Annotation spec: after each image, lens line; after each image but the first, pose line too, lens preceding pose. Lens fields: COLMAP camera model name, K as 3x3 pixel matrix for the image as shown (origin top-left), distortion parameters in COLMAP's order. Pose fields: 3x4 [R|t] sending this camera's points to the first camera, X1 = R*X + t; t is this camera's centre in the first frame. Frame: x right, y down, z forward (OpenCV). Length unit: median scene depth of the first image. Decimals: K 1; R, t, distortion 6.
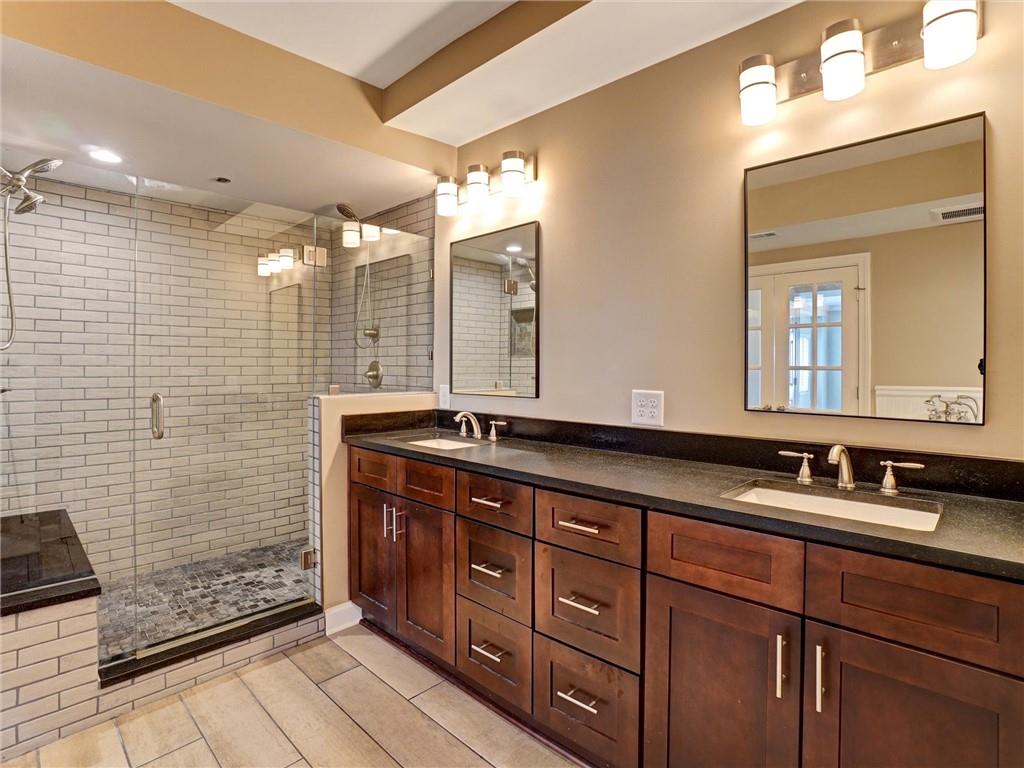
lens RADIAL K [[518.9, 0, 499.9], [0, 518.9, 366.1], [0, 0, 1]] dist [-0.065756, 0.019461]
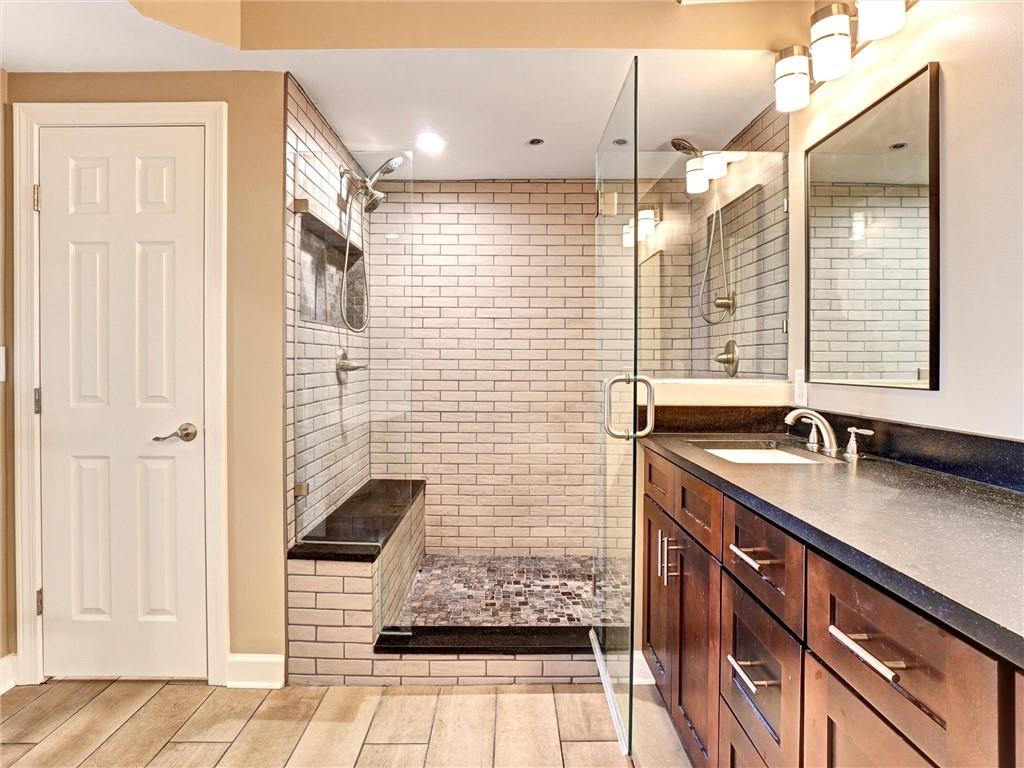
lens RADIAL K [[587.2, 0, 502.1], [0, 587.2, 365.3], [0, 0, 1]] dist [-0.026169, 0.000880]
pose [[0.701030, 0.005220, -0.713113, 0.176819], [-0.002853, 0.999986, 0.004515, 0.032289], [0.713126, -0.001131, 0.701035, 0.242222]]
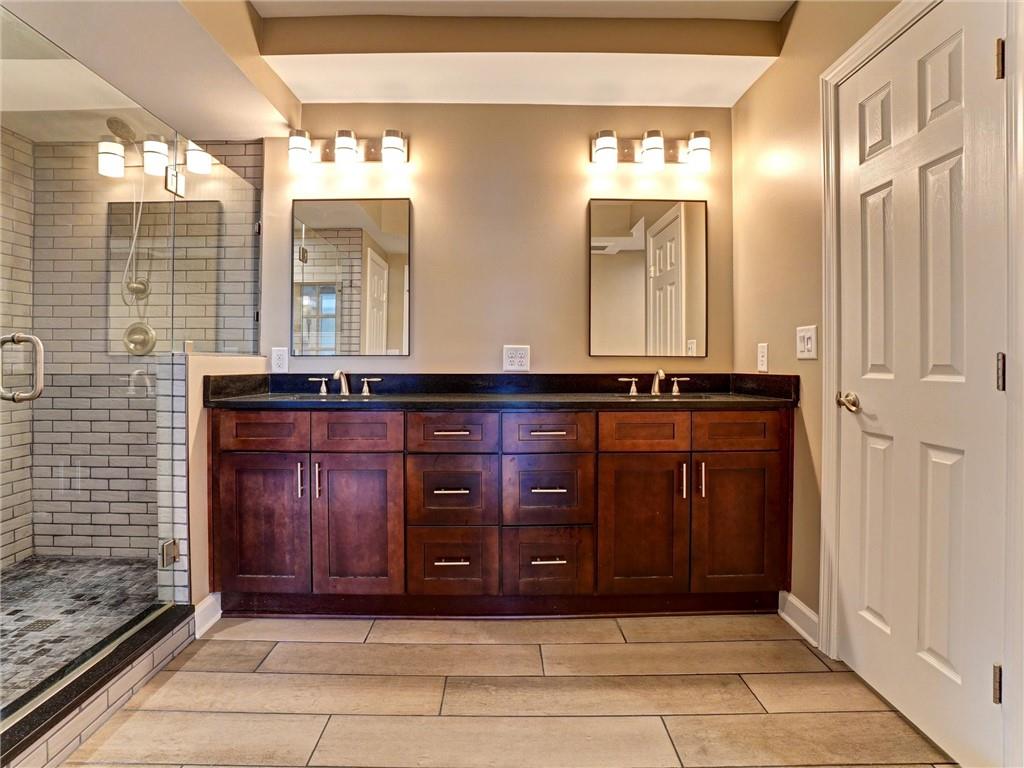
lens RADIAL K [[518.9, 0, 499.9], [0, 518.9, 366.1], [0, 0, 1]] dist [-0.065756, 0.019461]
pose [[0.709732, -0.002488, 0.704467, -0.549540], [-0.000743, 0.999991, 0.004281, 0.074890], [-0.704471, -0.003562, 0.709724, 0.061351]]
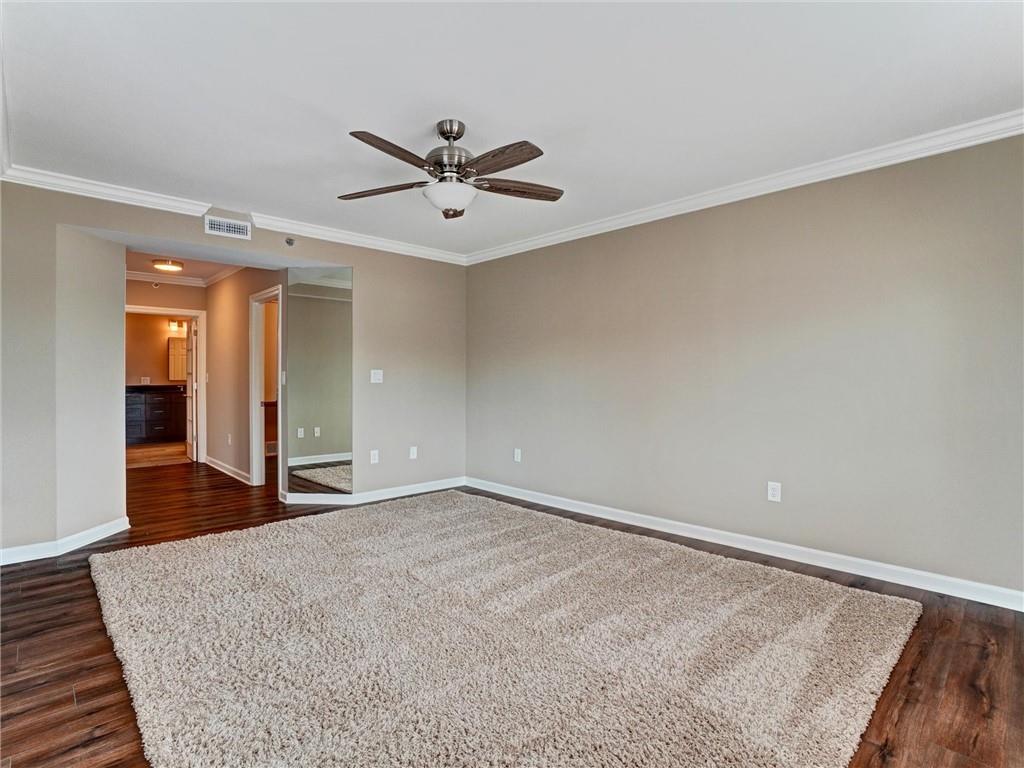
lens RADIAL K [[526.9, 0, 500.7], [0, 526.9, 385.5], [0, 0, 1]] dist [-0.068195, 0.024168]
pose [[0.044423, -0.004993, 0.999000, -3.409342], [0.000061, 0.999988, 0.004995, 0.074884], [-0.999013, -0.000161, 0.044423, -1.971090]]
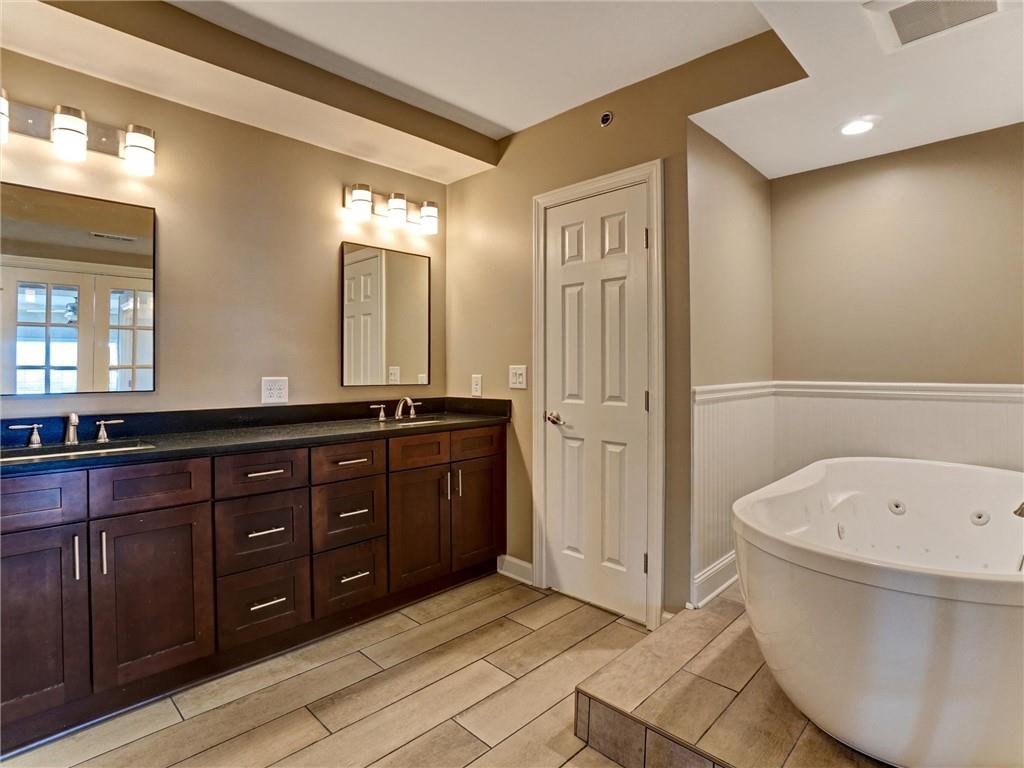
lens RADIAL K [[533.8, 0, 500.5], [0, 533.8, 372.3], [0, 0, 1]] dist [-0.070767, 0.024256]
pose [[0.002012, -0.006465, 0.999977, -0.854365], [0.003331, 0.999974, 0.006458, 0.021387], [-0.999992, 0.003318, 0.002034, 0.329273]]
